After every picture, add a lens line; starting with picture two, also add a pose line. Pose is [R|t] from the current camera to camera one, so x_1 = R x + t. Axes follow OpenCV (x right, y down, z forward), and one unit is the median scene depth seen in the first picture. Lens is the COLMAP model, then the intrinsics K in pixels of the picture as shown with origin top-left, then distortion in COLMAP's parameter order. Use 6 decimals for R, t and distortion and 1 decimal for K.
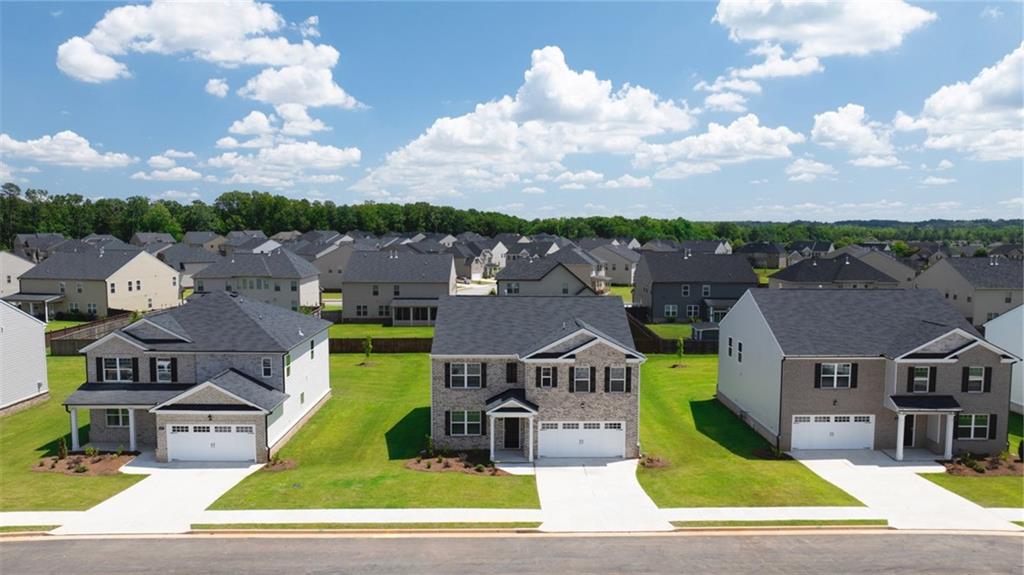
lens RADIAL K [[727.1, 0, 512.0], [0, 727.1, 287.5], [0, 0, 1]] dist [-0.040235, 0.039104]
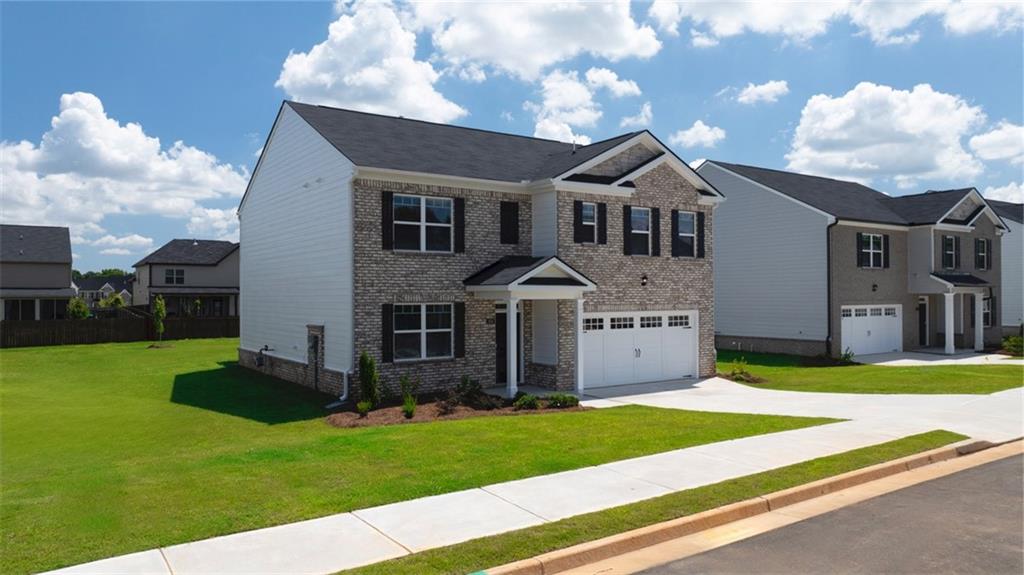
lens RADIAL K [[722.9, 0, 512.7], [0, 722.9, 289.7], [0, 0, 1]] dist [-0.014716, 0.006730]
pose [[0.828867, -0.001907, 0.559442, -0.273064], [0.055574, 0.995329, -0.078946, 0.203265], [-0.556678, 0.096527, 0.825101, 0.613382]]
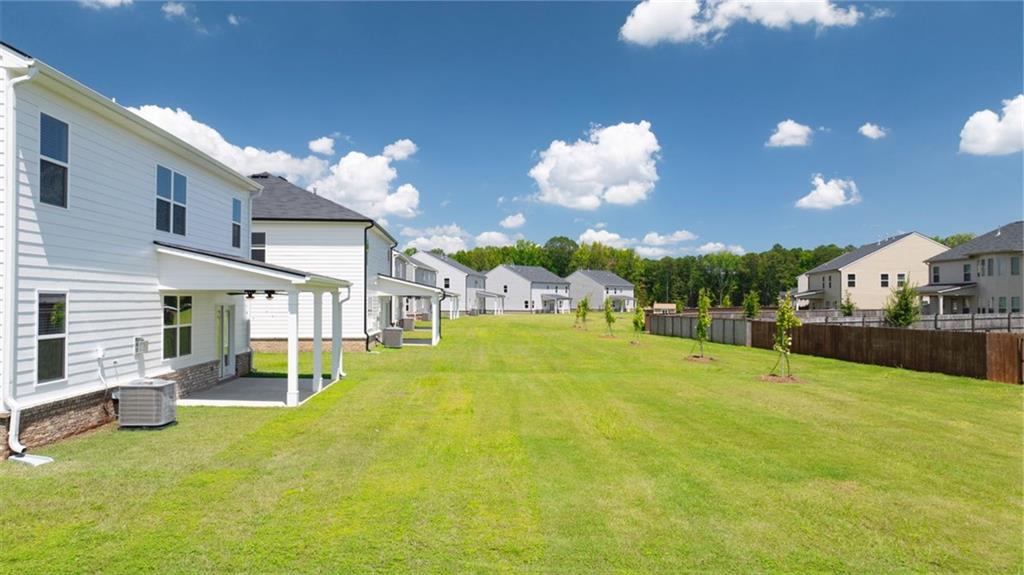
lens RADIAL K [[722.9, 0, 512.7], [0, 722.9, 289.7], [0, 0, 1]] dist [-0.014716, 0.006730]
pose [[0.060816, -0.015903, -0.998022, 0.427491], [-0.090701, 0.995648, -0.021392, 0.139562], [0.994019, 0.091823, 0.059109, 1.440892]]
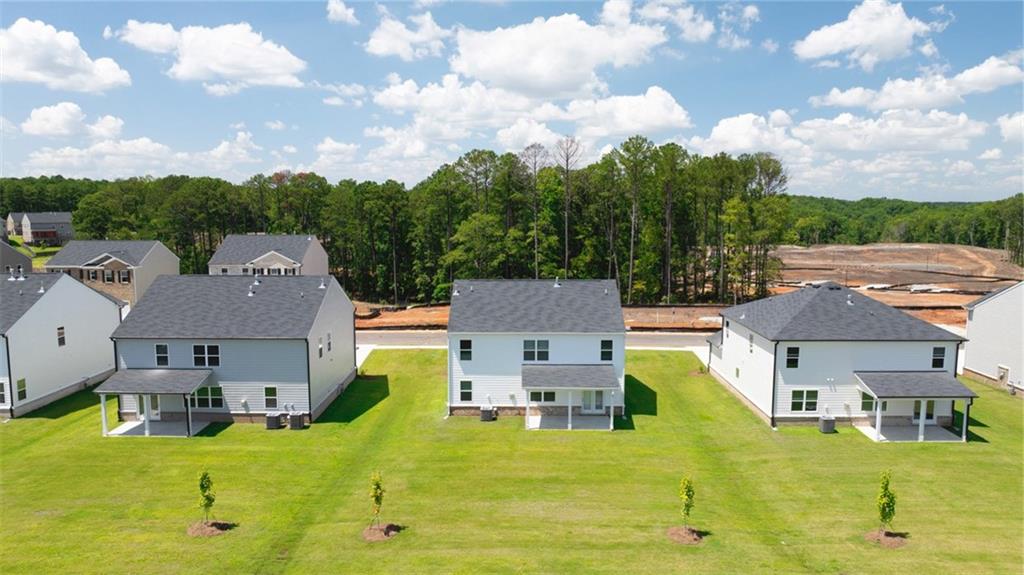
lens RADIAL K [[729.1, 0, 510.4], [0, 729.1, 290.0], [0, 0, 1]] dist [-0.004995, 0.006264]
pose [[-0.999819, -0.003884, 0.018615, 0.048574], [0.000068, 0.978177, 0.207772, -0.237850], [-0.019016, 0.207736, -0.978000, 2.402779]]
